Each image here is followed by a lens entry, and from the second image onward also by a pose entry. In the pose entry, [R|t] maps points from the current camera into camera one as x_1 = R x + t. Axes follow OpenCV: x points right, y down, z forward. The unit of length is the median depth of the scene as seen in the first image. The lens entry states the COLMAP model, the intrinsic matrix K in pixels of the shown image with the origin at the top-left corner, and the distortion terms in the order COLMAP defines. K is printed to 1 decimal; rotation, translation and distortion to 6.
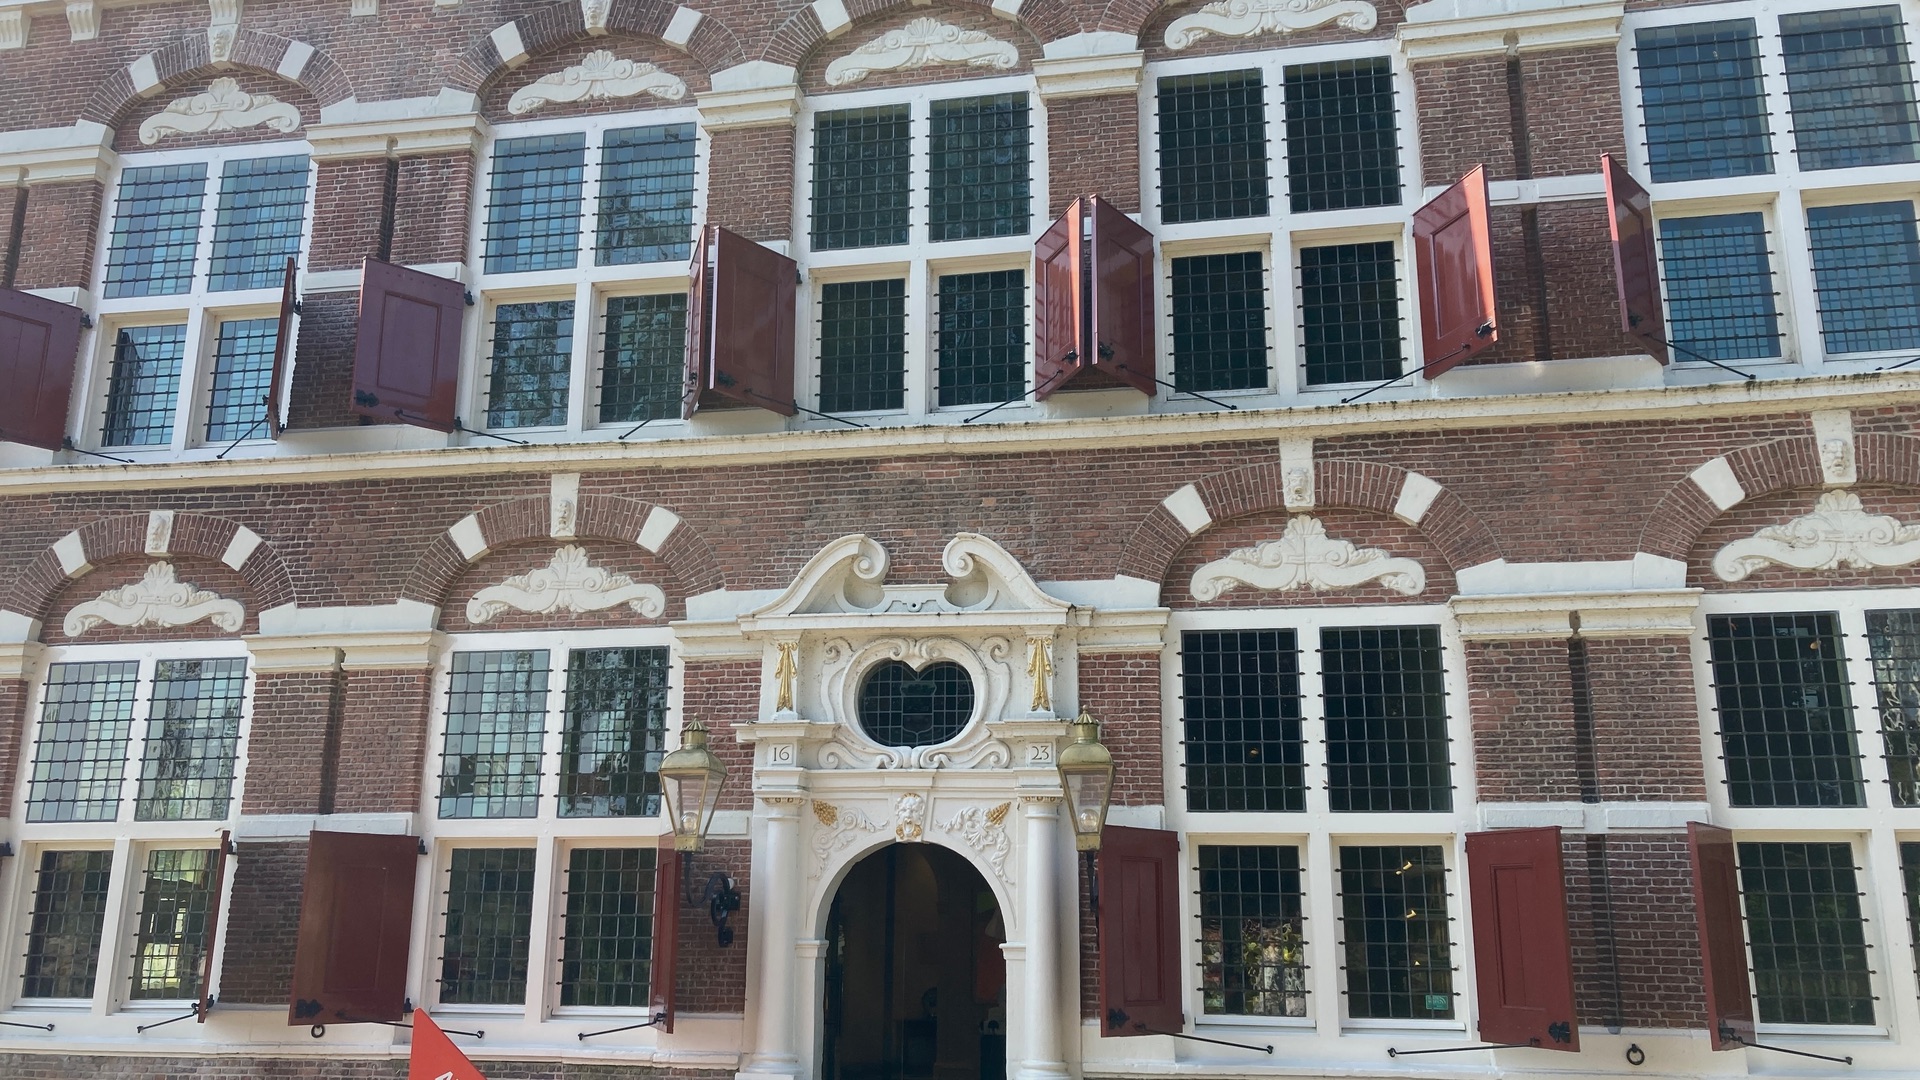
lens RADIAL K [[1598.9, 0, 959.8], [0, 1598.9, 495.1], [0, 0, 1]] dist [0.035190, -0.009369]
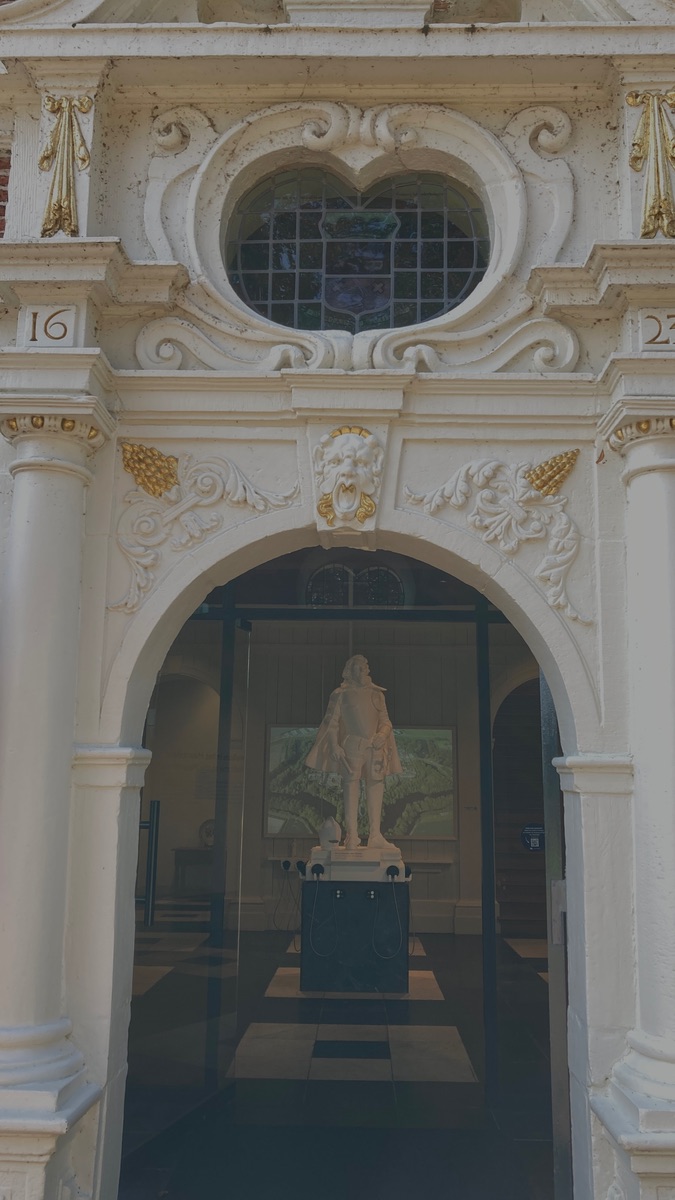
lens RADIAL K [[999.3, 0, 369.1], [0, 999.3, 599.6], [0, 0, 1]] dist [0.035190, -0.009369]
pose [[0.983711, 0.034989, 0.176316, -0.073094], [-0.050975, 0.994906, 0.086965, 0.209968], [-0.172375, -0.094536, 0.980484, 0.724593]]
